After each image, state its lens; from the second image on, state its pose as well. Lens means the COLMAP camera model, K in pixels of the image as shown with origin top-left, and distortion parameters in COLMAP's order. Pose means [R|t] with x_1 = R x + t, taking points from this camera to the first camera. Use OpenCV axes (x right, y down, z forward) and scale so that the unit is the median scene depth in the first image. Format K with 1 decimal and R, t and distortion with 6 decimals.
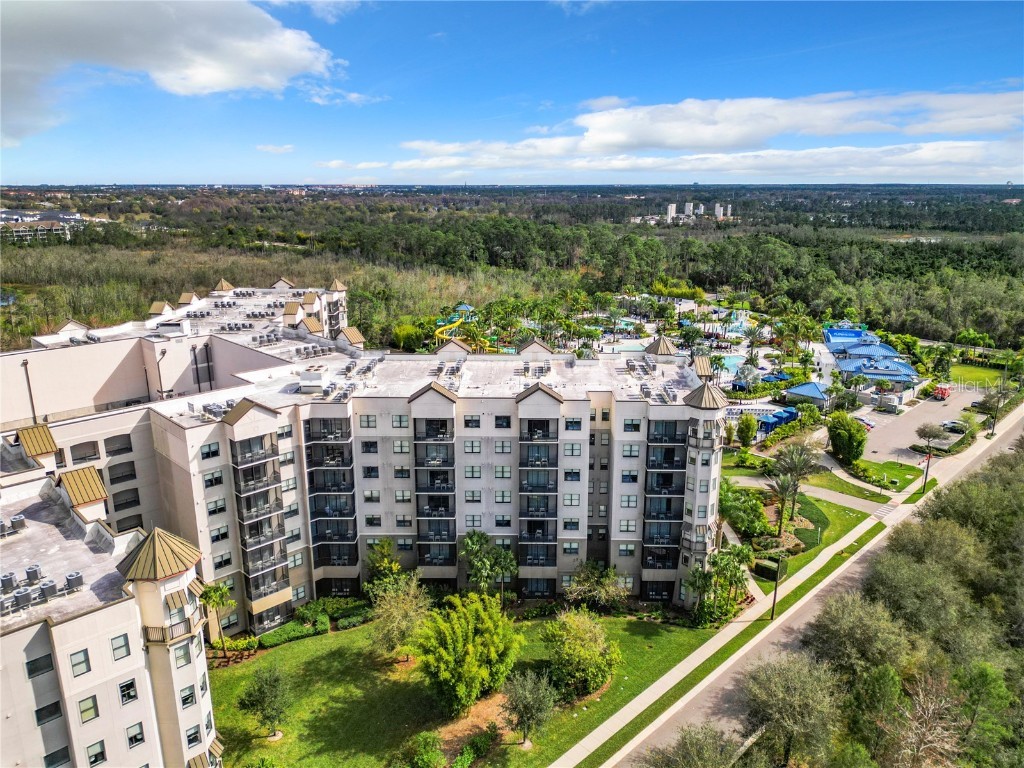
lens RADIAL K [[730.4, 0, 512.0], [0, 730.4, 384.0], [0, 0, 1]] dist [0.051786, -0.080357]
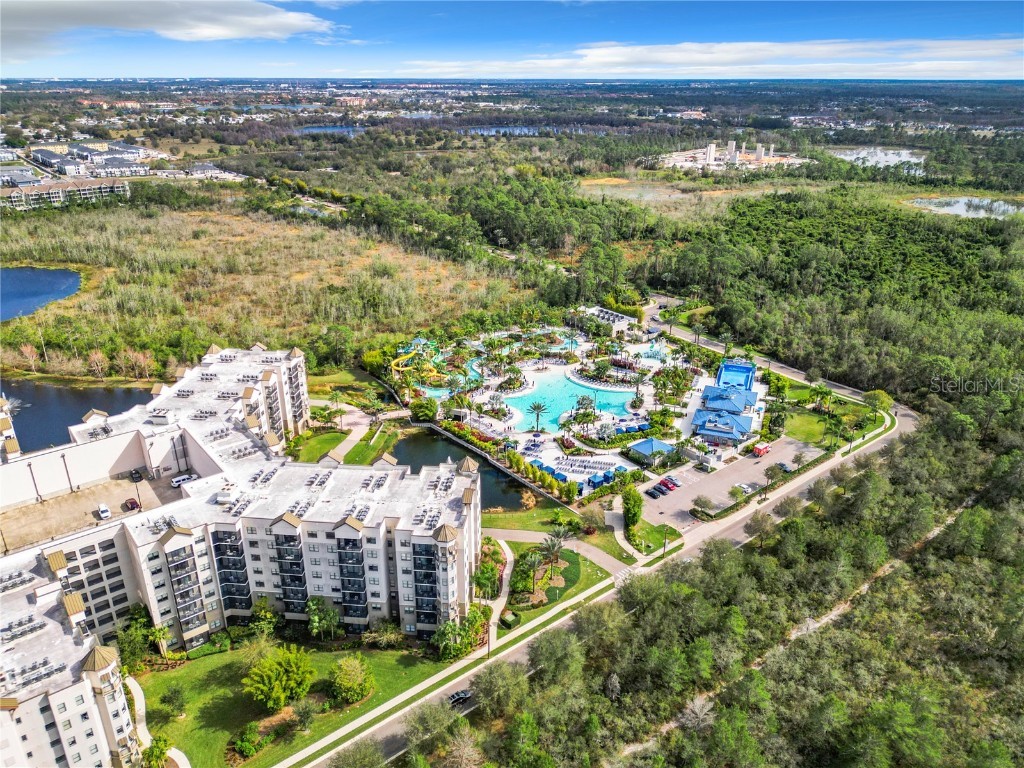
lens RADIAL K [[732.6, 0, 512.0], [0, 732.6, 384.0], [0, 0, 1]] dist [0.050525, -0.067577]
pose [[0.995658, 0.037223, -0.085321, 0.512330], [-0.026057, 0.991375, 0.128438, -0.499044], [0.089366, -0.125657, 0.988040, -0.551443]]
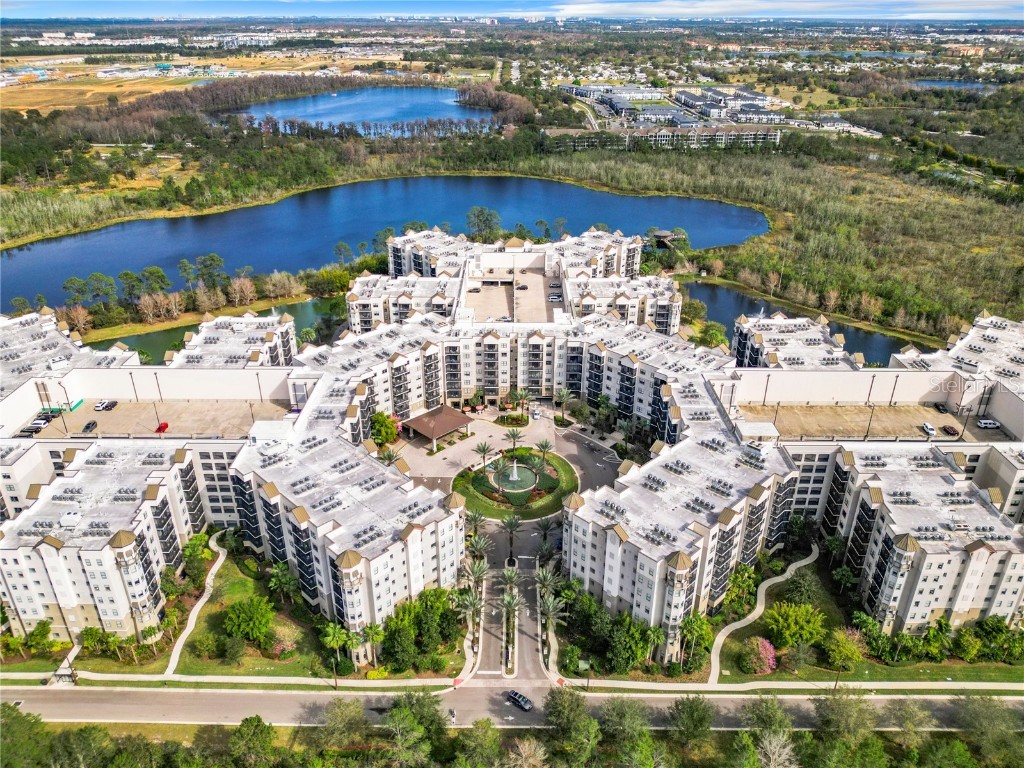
lens RADIAL K [[741.6, 0, 516.1], [0, 741.6, 379.2], [0, 0, 1]] dist [0.037763, -0.070882]
pose [[0.714671, 0.309979, -0.627023, -0.170219], [-0.188012, 0.948580, 0.254652, -0.413322], [0.673719, -0.064105, 0.736202, -1.421716]]
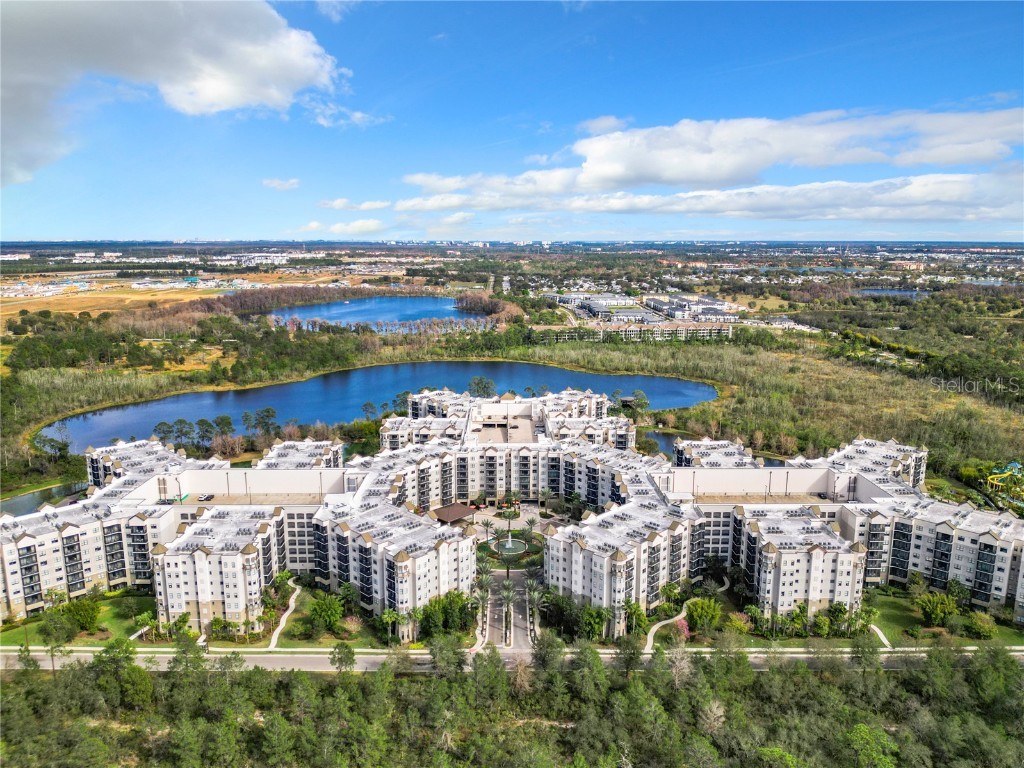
lens RADIAL K [[741.6, 0, 516.1], [0, 741.6, 379.2], [0, 0, 1]] dist [0.037763, -0.070882]
pose [[0.723920, 0.130082, -0.677509, 0.524643], [-0.184498, 0.982797, -0.008439, -0.193521], [0.664756, 0.131108, 0.735466, -2.120935]]
